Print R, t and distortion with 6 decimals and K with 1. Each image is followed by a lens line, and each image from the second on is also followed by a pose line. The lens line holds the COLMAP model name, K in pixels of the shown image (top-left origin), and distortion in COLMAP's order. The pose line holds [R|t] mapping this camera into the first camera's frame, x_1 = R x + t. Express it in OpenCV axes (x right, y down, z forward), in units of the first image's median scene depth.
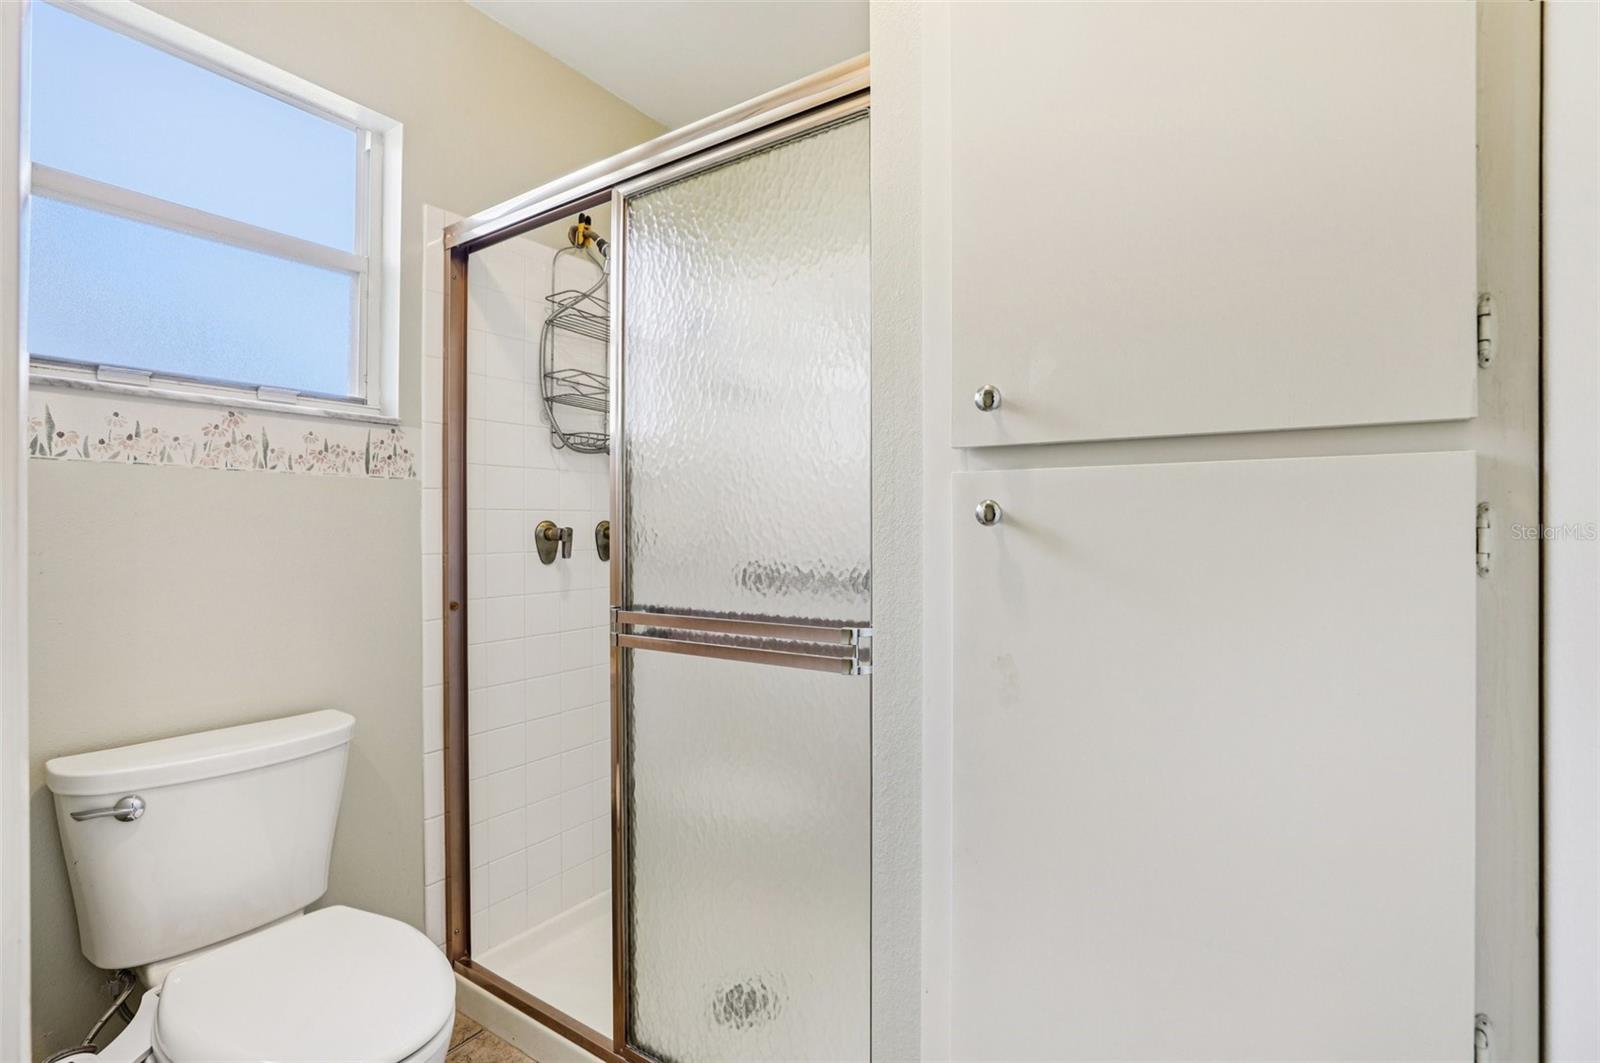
lens RADIAL K [[731.4, 0, 800.0], [0, 731.4, 531.5], [0, 0, 1]] dist [-0.068572, -0.000118]
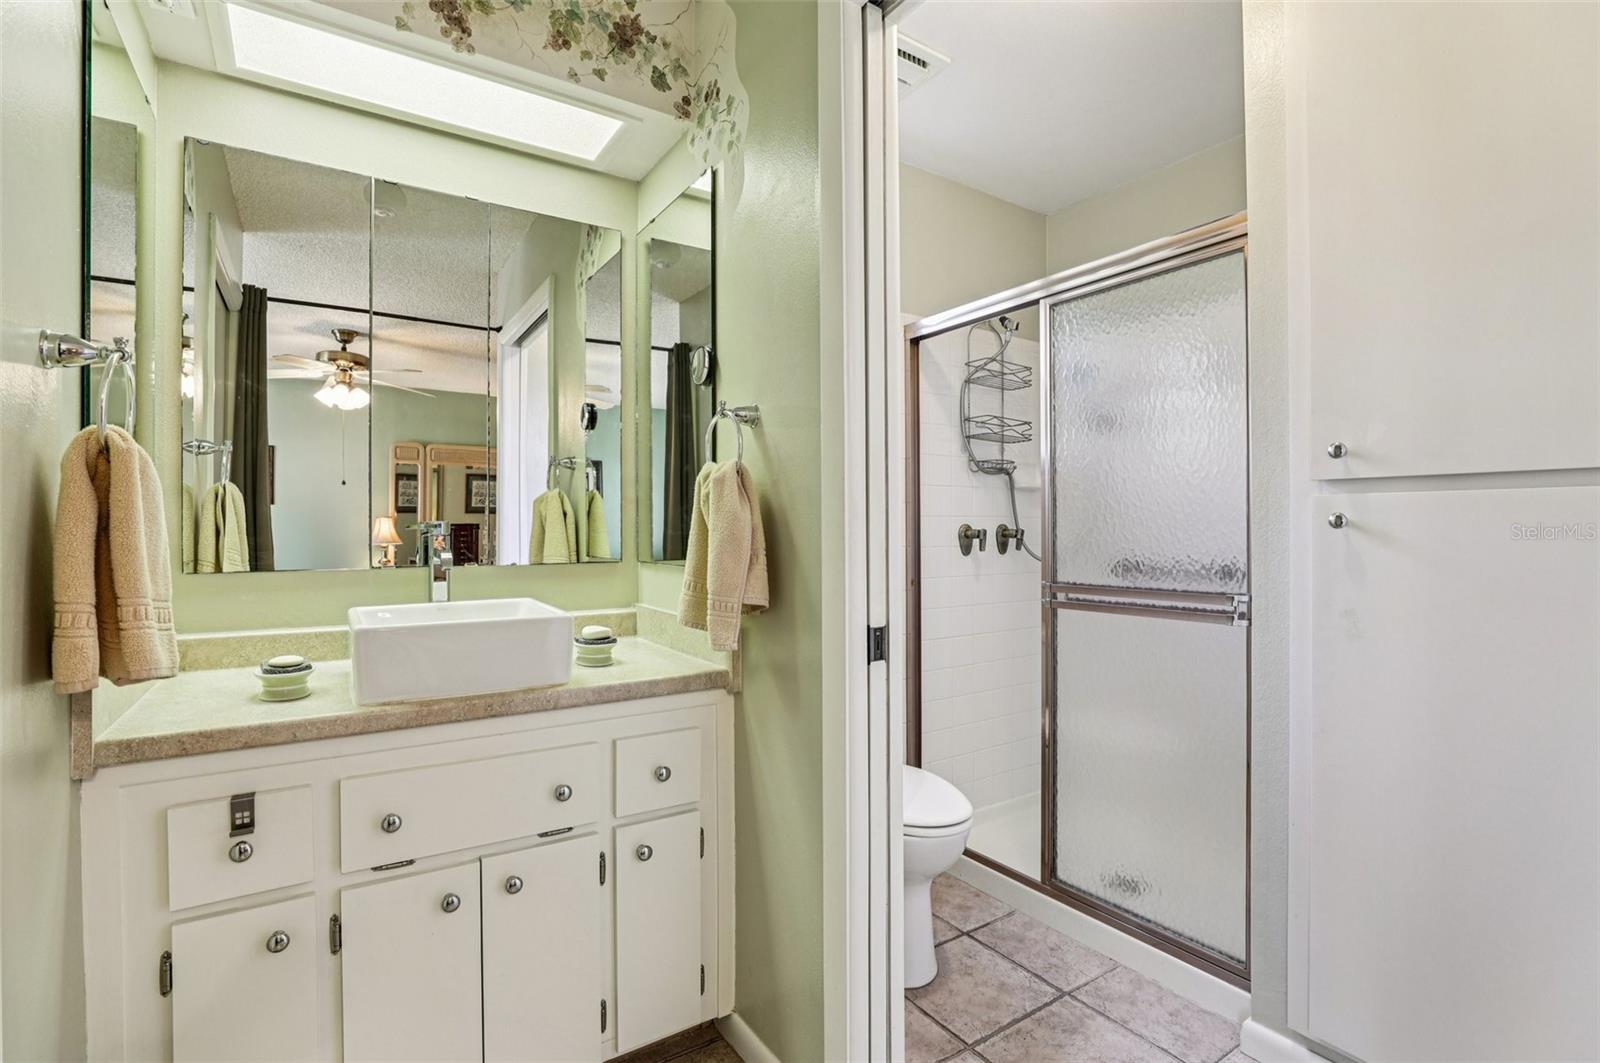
lens RADIAL K [[736.3, 0, 800.0], [0, 736.3, 531.5], [0, 0, 1]] dist [-0.023483, -0.000146]
pose [[0.921972, -0.000252, -0.387256, -0.124410], [0.000165, 1.000000, -0.000258, -0.000683], [0.387256, 0.000174, 0.921972, -0.545244]]
